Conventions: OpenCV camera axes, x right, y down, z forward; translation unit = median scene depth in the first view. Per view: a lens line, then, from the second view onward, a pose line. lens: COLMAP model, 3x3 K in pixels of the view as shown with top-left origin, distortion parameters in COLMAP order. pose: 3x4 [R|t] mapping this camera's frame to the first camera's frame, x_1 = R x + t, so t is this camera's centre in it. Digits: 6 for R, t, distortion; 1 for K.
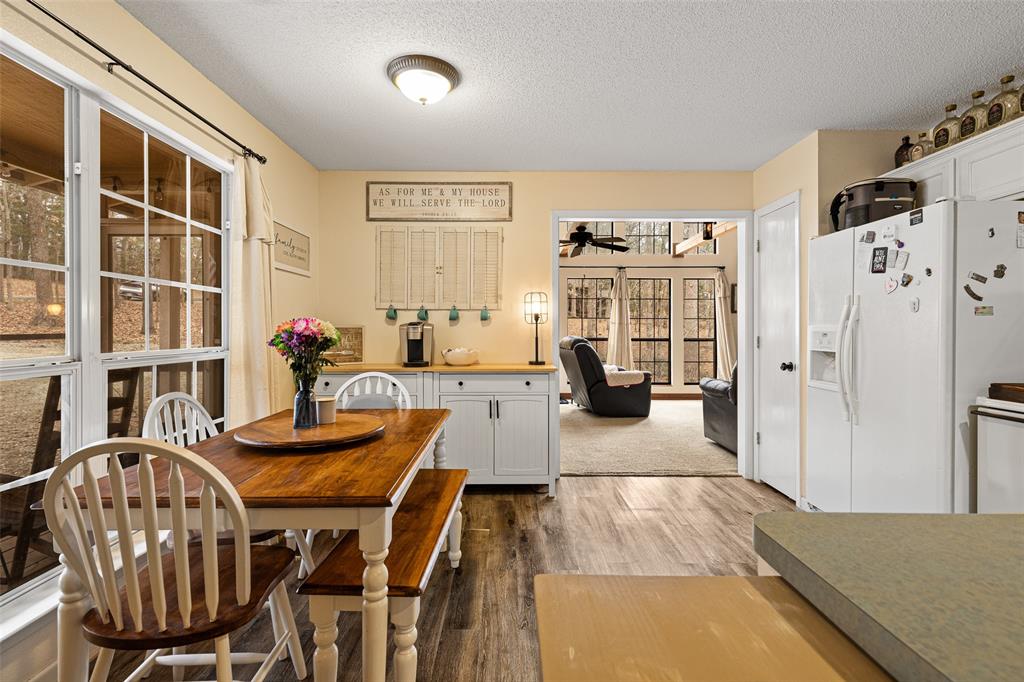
lens RADIAL K [[464.9, 0, 506.5], [0, 464.9, 328.6], [0, 0, 1]] dist [0.006301, -0.000313]
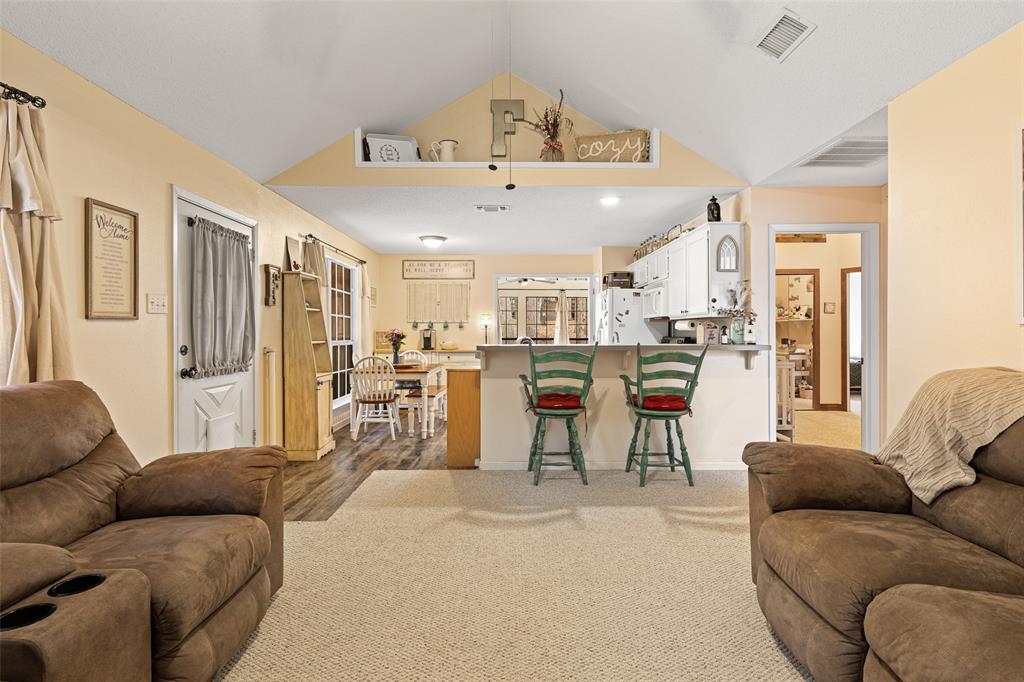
lens RADIAL K [[491.2, 0, 513.5], [0, 491.2, 334.3], [0, 0, 1]] dist [0.000725, 0.000030]
pose [[0.999939, -0.003332, 0.010551, 0.160794], [0.003264, 0.999974, 0.006443, -0.002745], [-0.010572, -0.006409, 0.999924, -1.155573]]
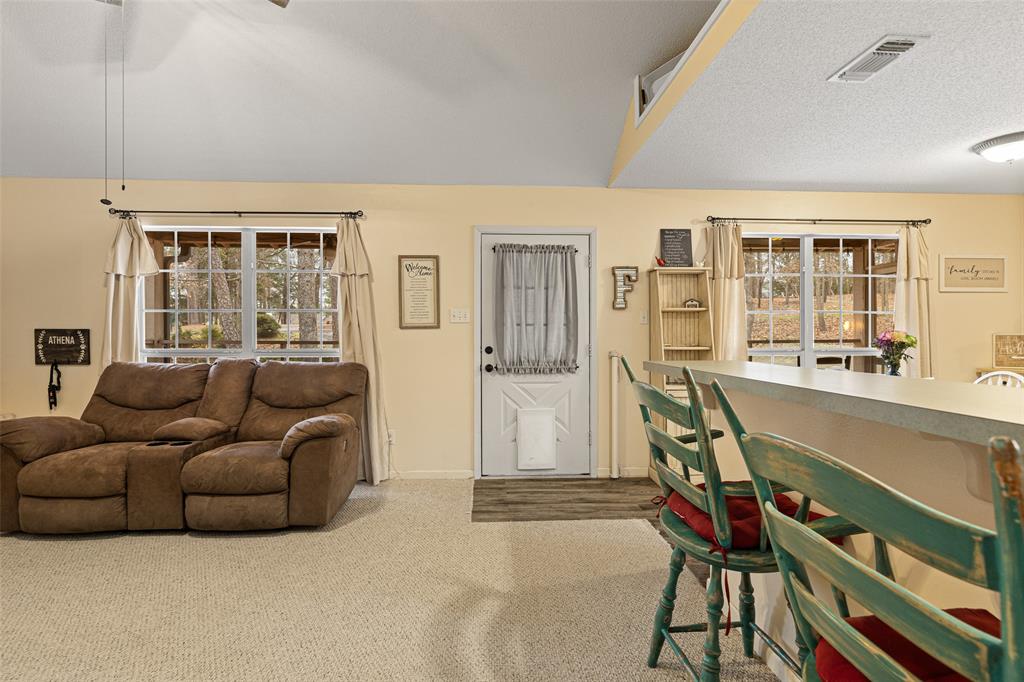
lens RADIAL K [[473.5, 0, 512.0], [0, 473.5, 341.0], [0, 0, 1]] dist [-0.001922, -0.000094]
pose [[0.054758, 0.005903, -0.998482, 0.668453], [0.002363, 0.999979, 0.006041, 0.001634], [0.998497, -0.002690, 0.054743, -0.289910]]
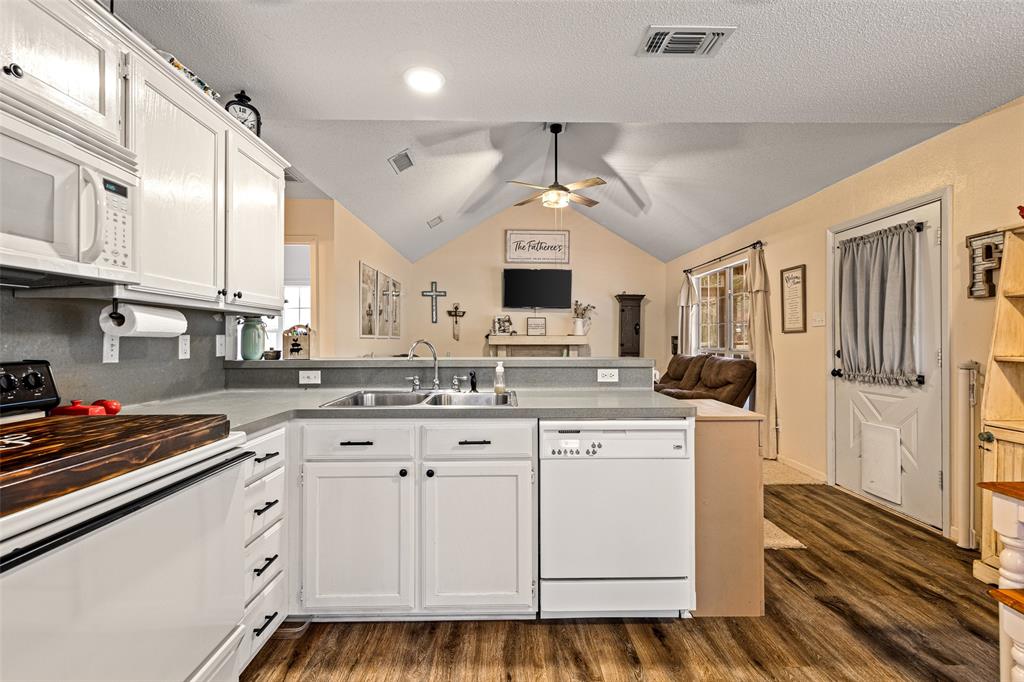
lens RADIAL K [[462.6, 0, 510.7], [0, 462.6, 339.3], [0, 0, 1]] dist [0.005538, -0.000620]
pose [[-0.999859, -0.000339, -0.016797, 0.320154], [-0.000257, 0.999988, -0.004876, 0.001865], [0.016798, -0.004871, -0.999847, 0.711700]]
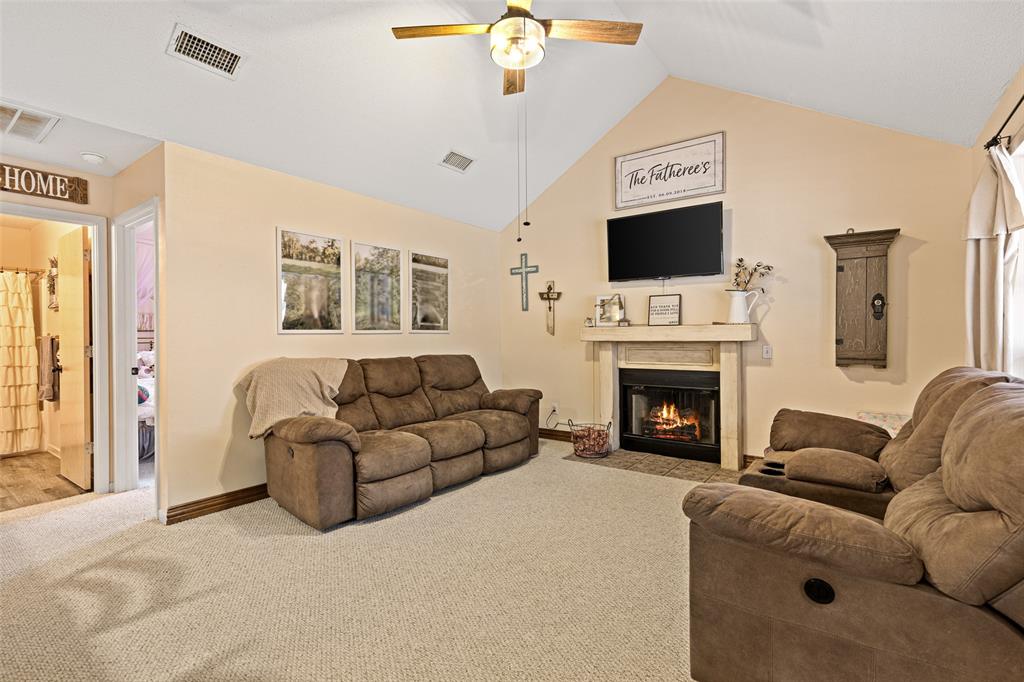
lens RADIAL K [[469.0, 0, 513.4], [0, 469.0, 336.5], [0, 0, 1]] dist [0.007335, 0.000227]
pose [[-0.803028, 0.005200, 0.595919, -0.241209], [0.007606, 0.999970, 0.001523, -0.000500], [-0.595893, 0.005756, -0.803043, -0.120050]]
